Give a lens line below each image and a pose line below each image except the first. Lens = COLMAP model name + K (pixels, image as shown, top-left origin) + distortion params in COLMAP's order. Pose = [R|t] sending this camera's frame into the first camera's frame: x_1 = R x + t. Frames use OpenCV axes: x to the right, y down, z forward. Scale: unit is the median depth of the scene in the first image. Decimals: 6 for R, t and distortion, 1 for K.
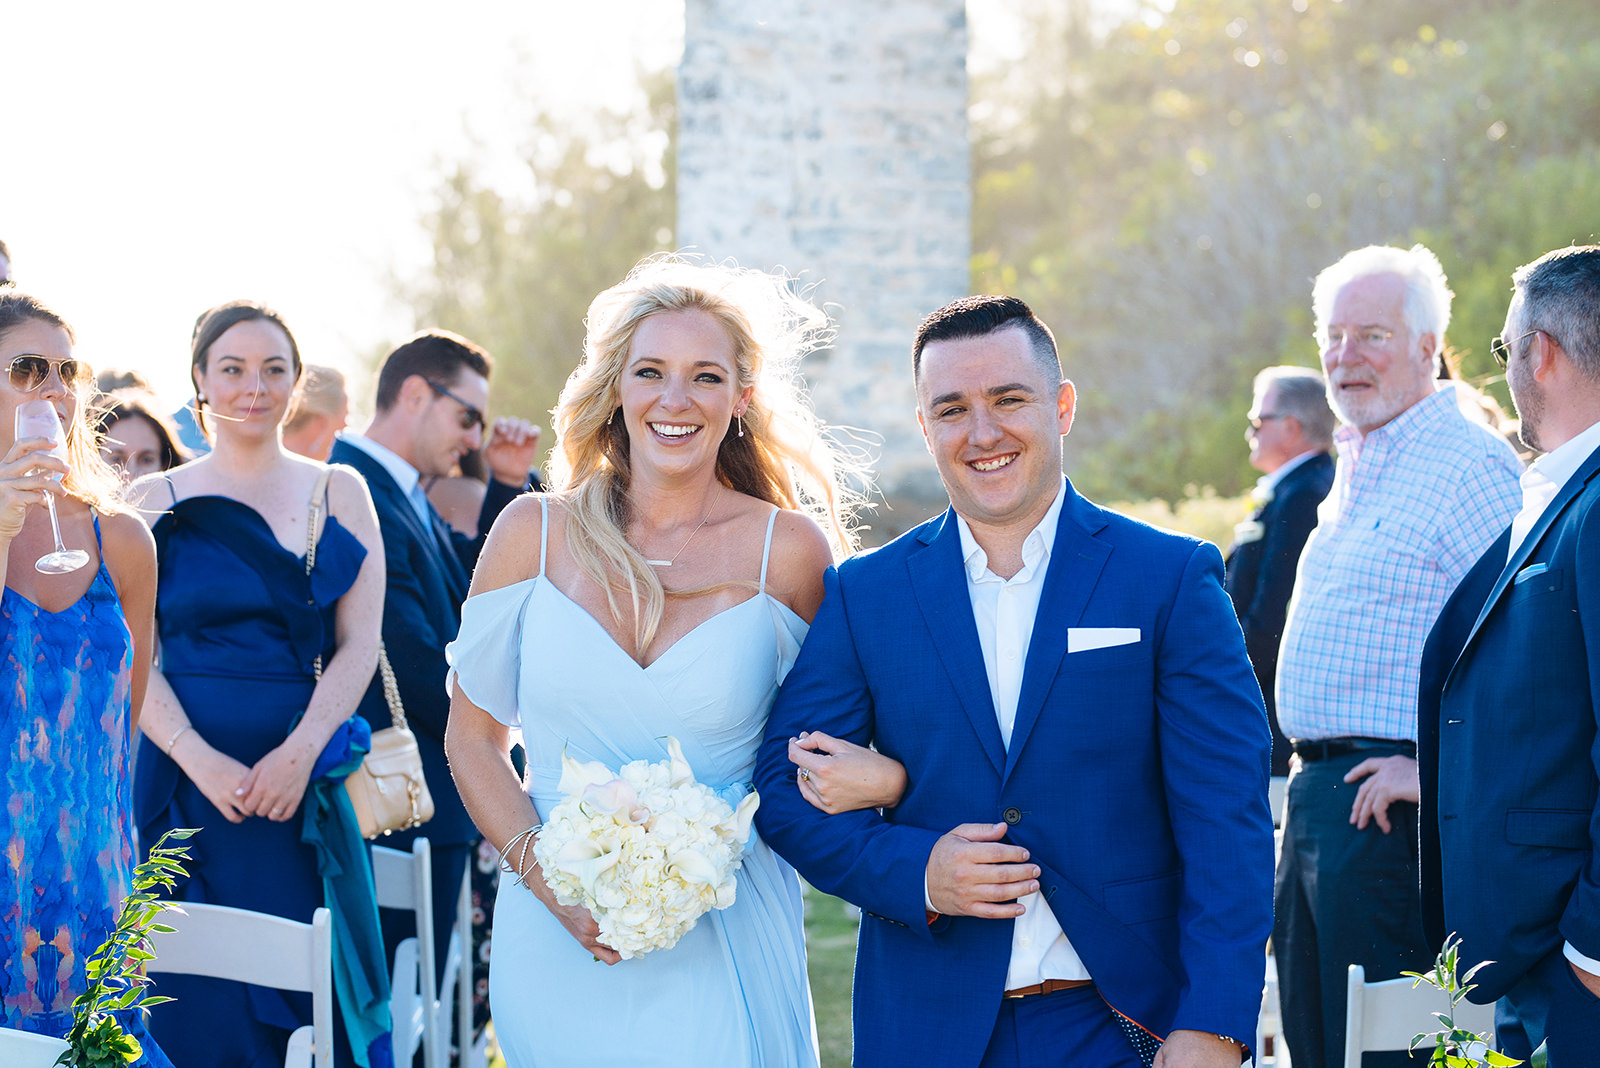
lens RADIAL K [[3921.3, 0, 799.4], [0, 3921.3, 535.4], [0, 0, 1]] dist [0.016973, 0.000000]
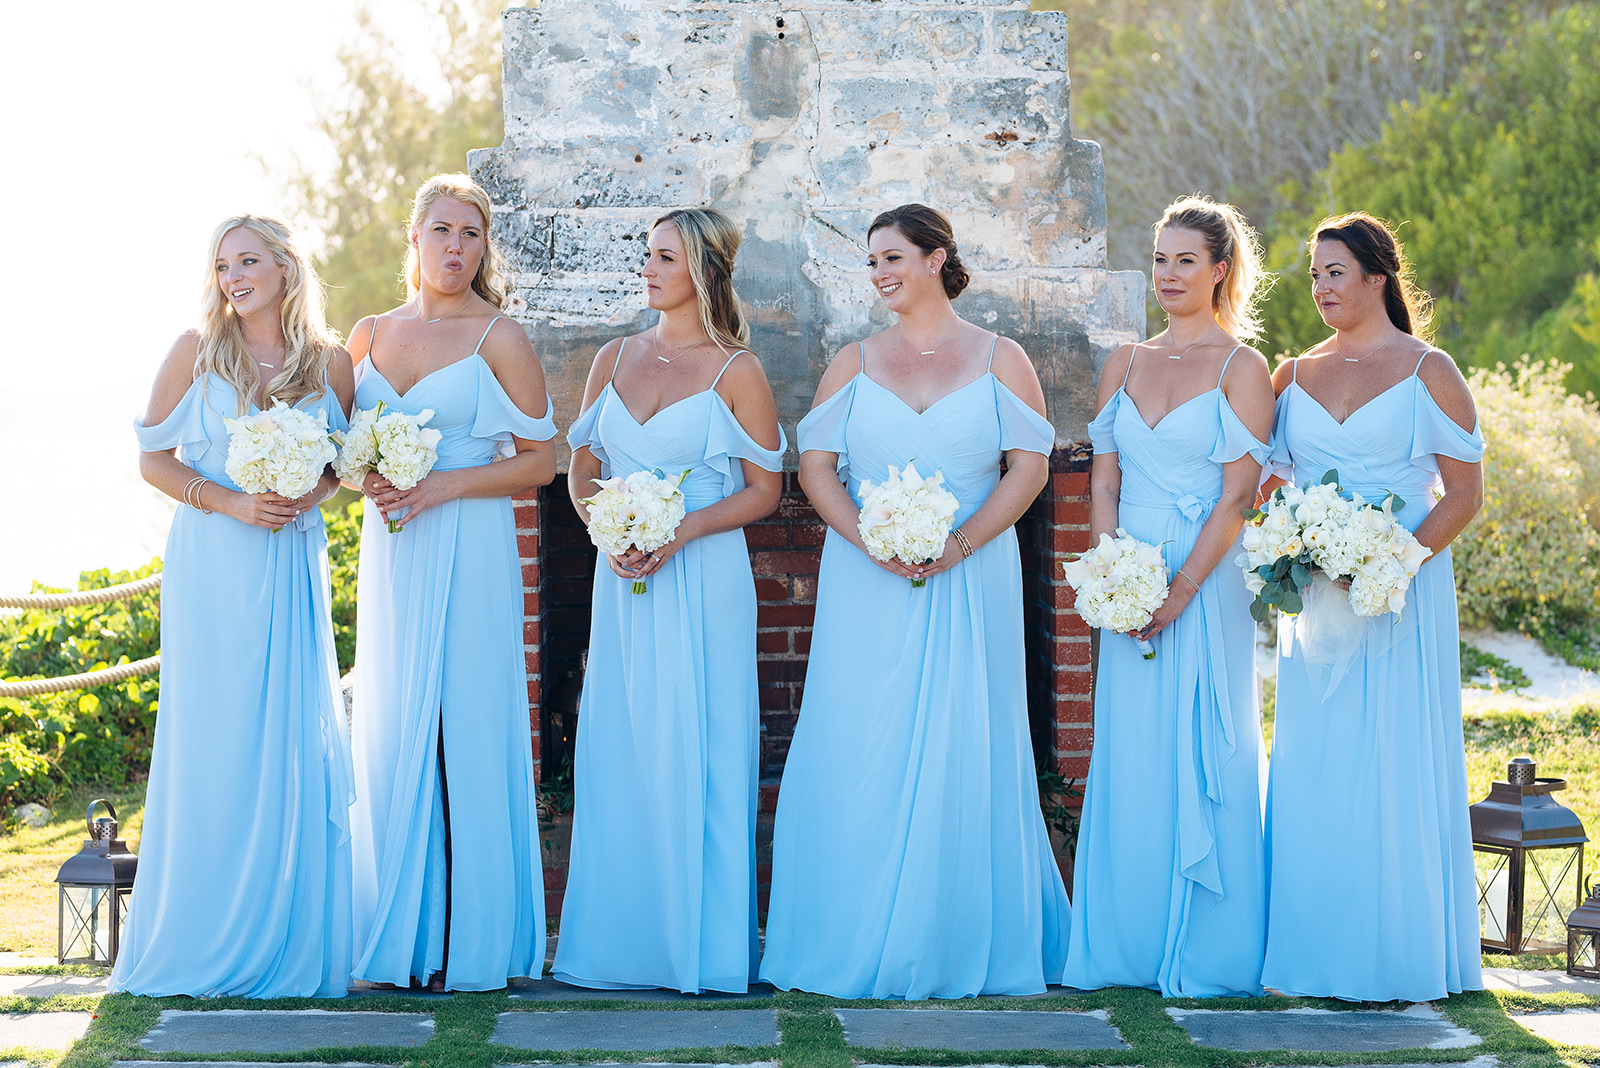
lens RADIAL K [[3921.3, 0, 832.2], [0, 3921.3, 524.6], [0, 0, 1]] dist [0.016973, 0.000000]
pose [[0.999453, -0.016629, 0.028585, -0.003971], [0.016162, 0.999733, 0.016497, 0.006814], [-0.028852, -0.016026, 0.999455, 0.357803]]
